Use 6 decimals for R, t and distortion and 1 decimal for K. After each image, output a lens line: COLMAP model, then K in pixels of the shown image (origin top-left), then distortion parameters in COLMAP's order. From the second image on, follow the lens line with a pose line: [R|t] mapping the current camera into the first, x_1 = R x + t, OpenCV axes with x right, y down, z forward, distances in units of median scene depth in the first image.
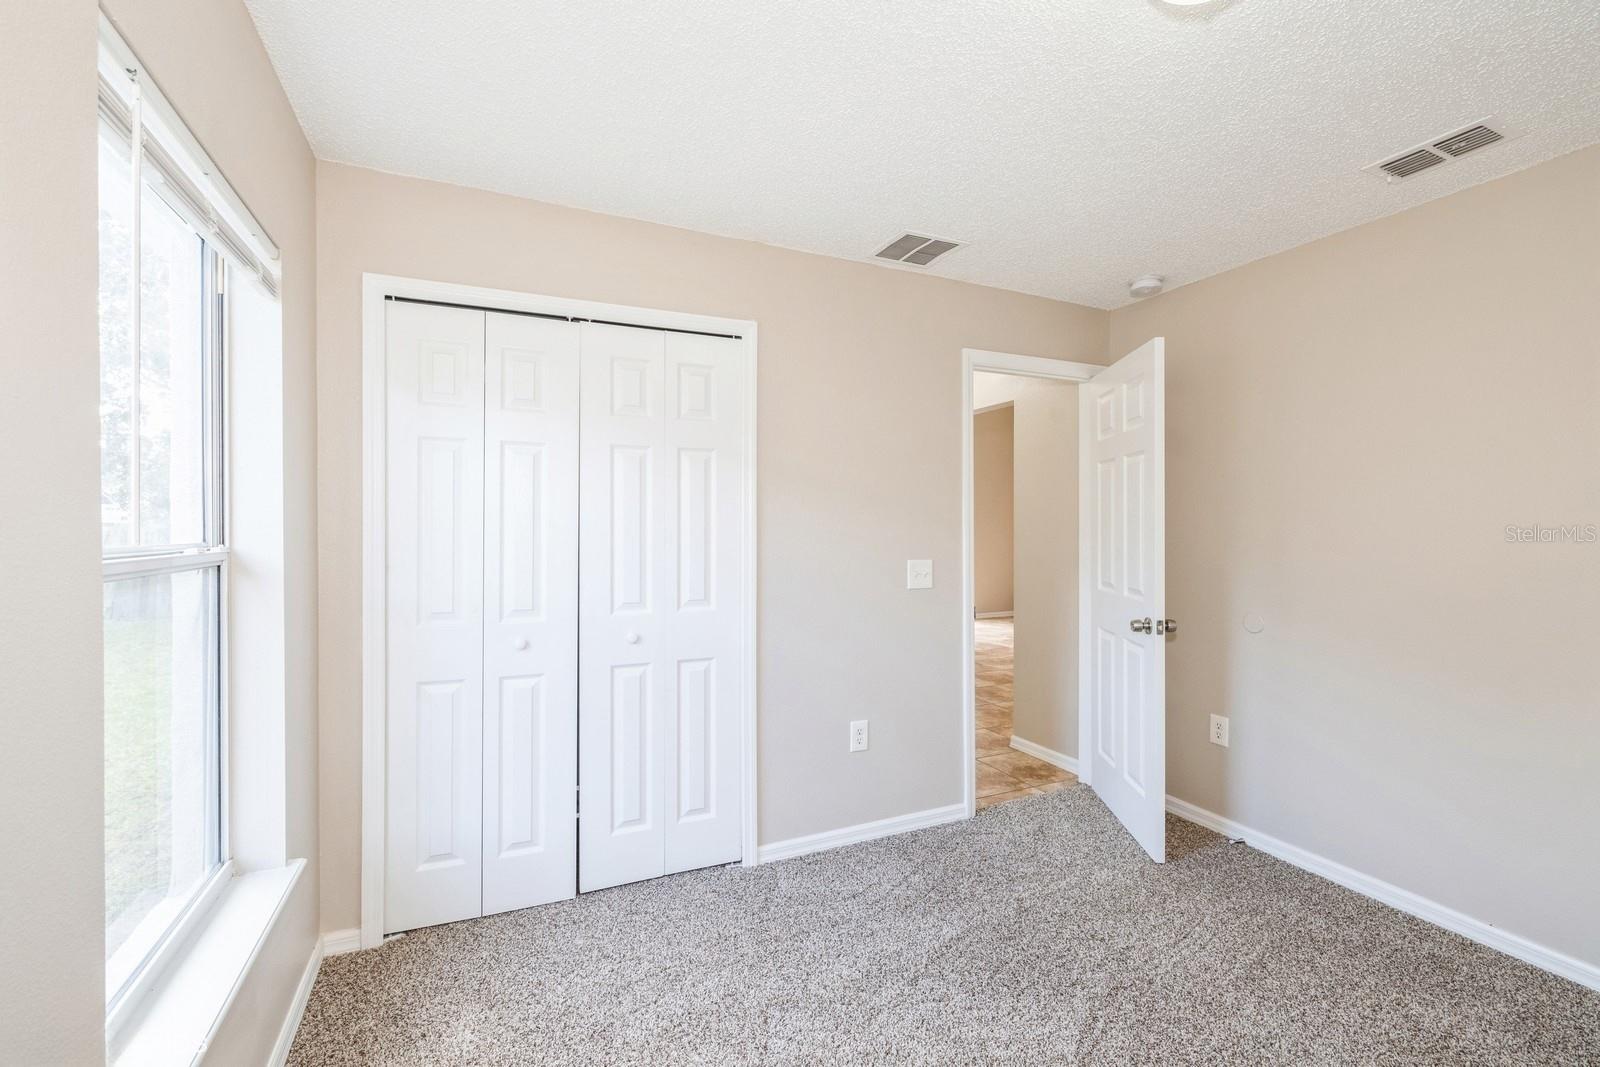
lens RADIAL K [[689.7, 0, 810.4], [0, 689.7, 534.4], [0, 0, 1]] dist [-0.006167, -0.000646]
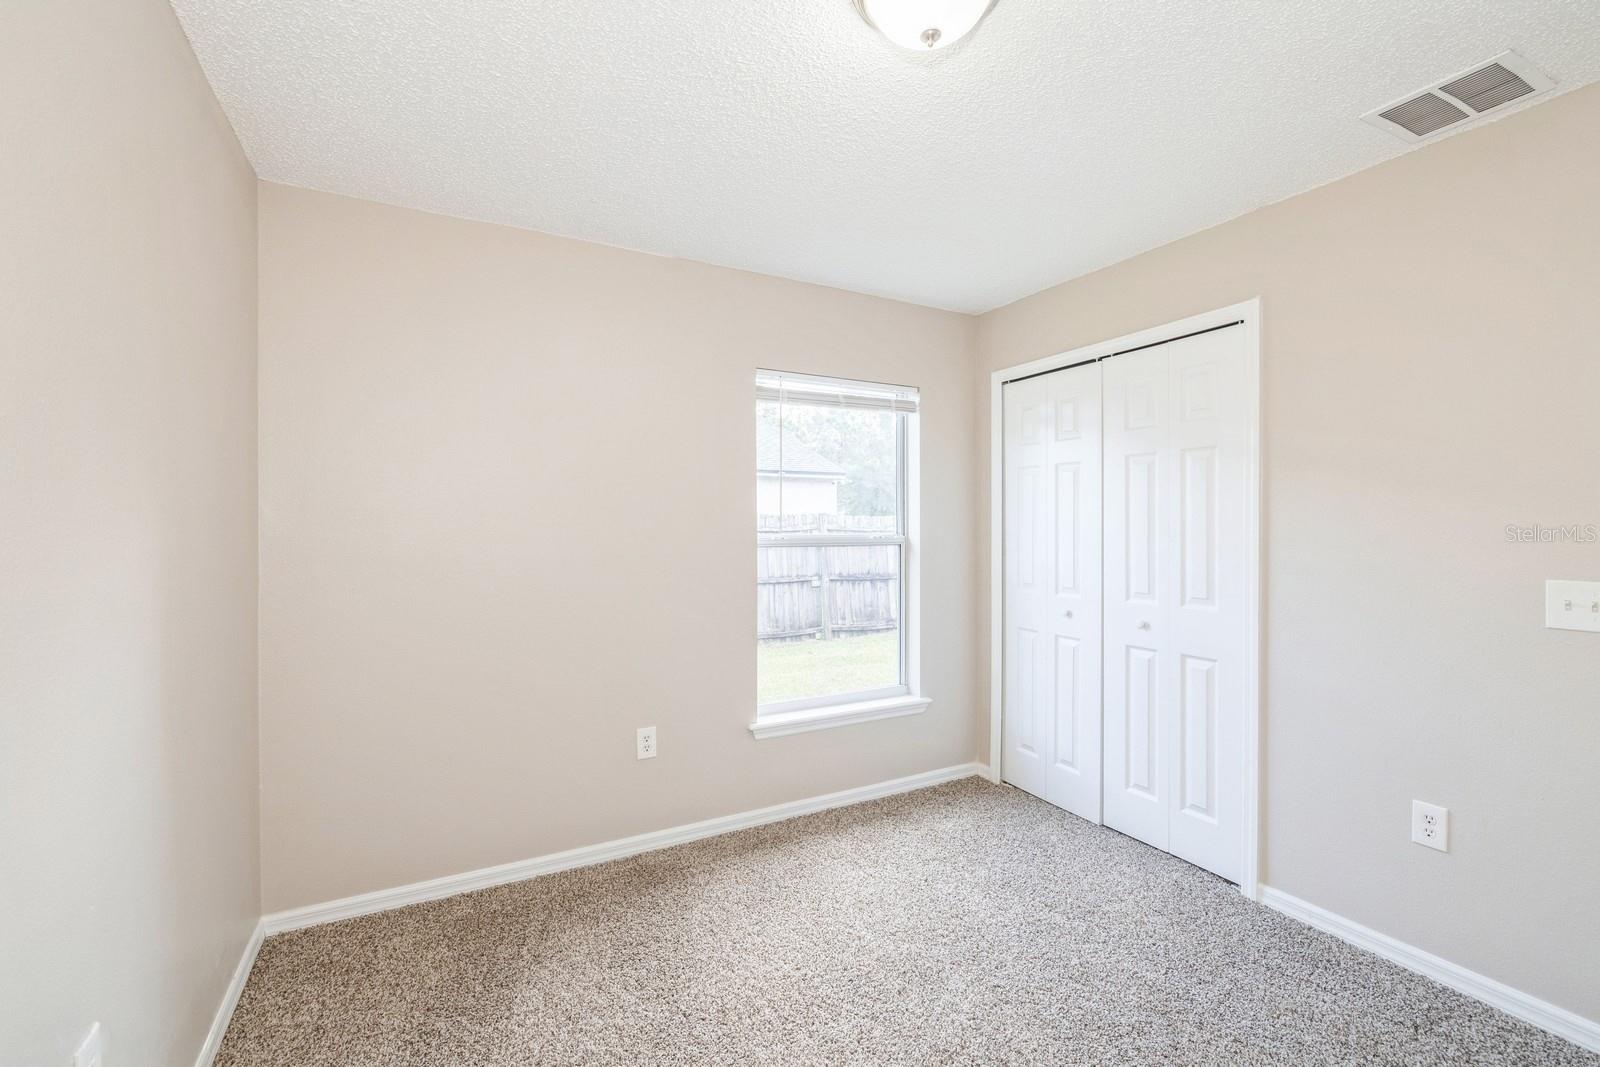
lens RADIAL K [[689.7, 0, 806.8], [0, 689.7, 525.2], [0, 0, 1]] dist [-0.006167, -0.000646]
pose [[0.067514, -0.000821, -0.997718, 0.831228], [-0.006635, 0.999977, -0.001272, -0.006635], [0.997696, 0.006705, 0.067507, 0.374920]]
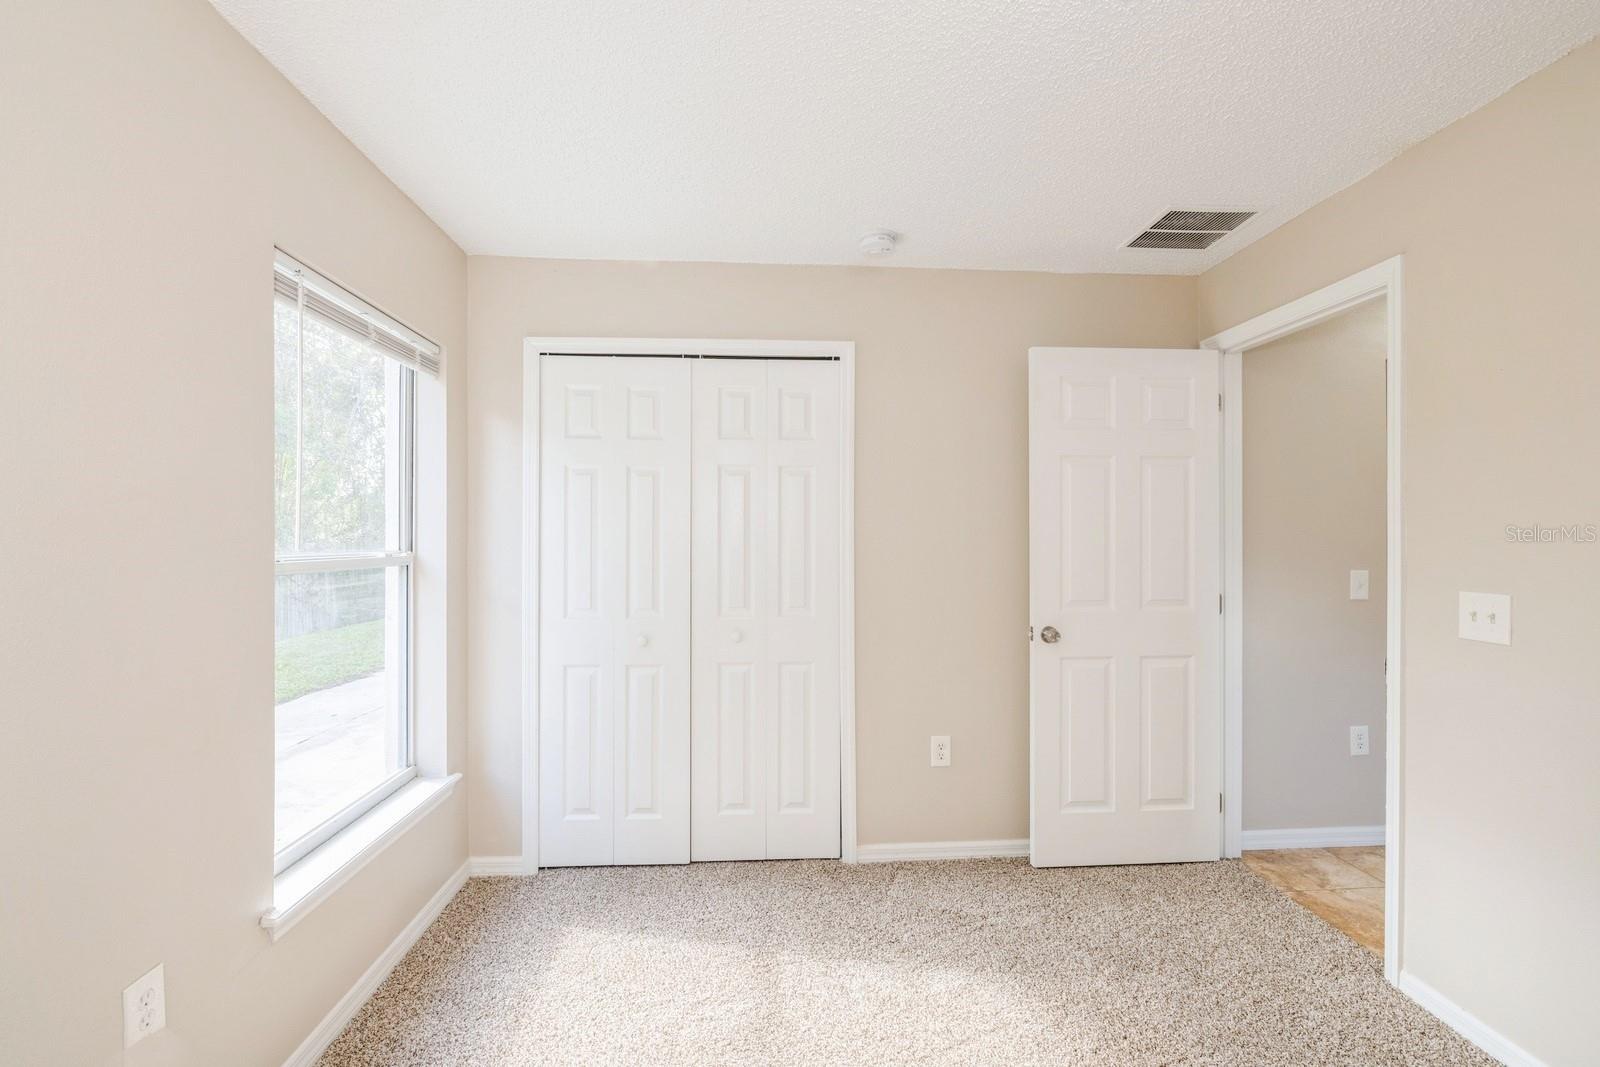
lens RADIAL K [[649.9, 0, 801.7], [0, 649.9, 541.9], [0, 0, 1]] dist [0.001589, 0.000030]
pose [[0.934857, 0.003635, -0.355007, 0.210120], [-0.003283, 0.999993, 0.001593, -0.008368], [0.355011, -0.000324, 0.934862, 0.057255]]
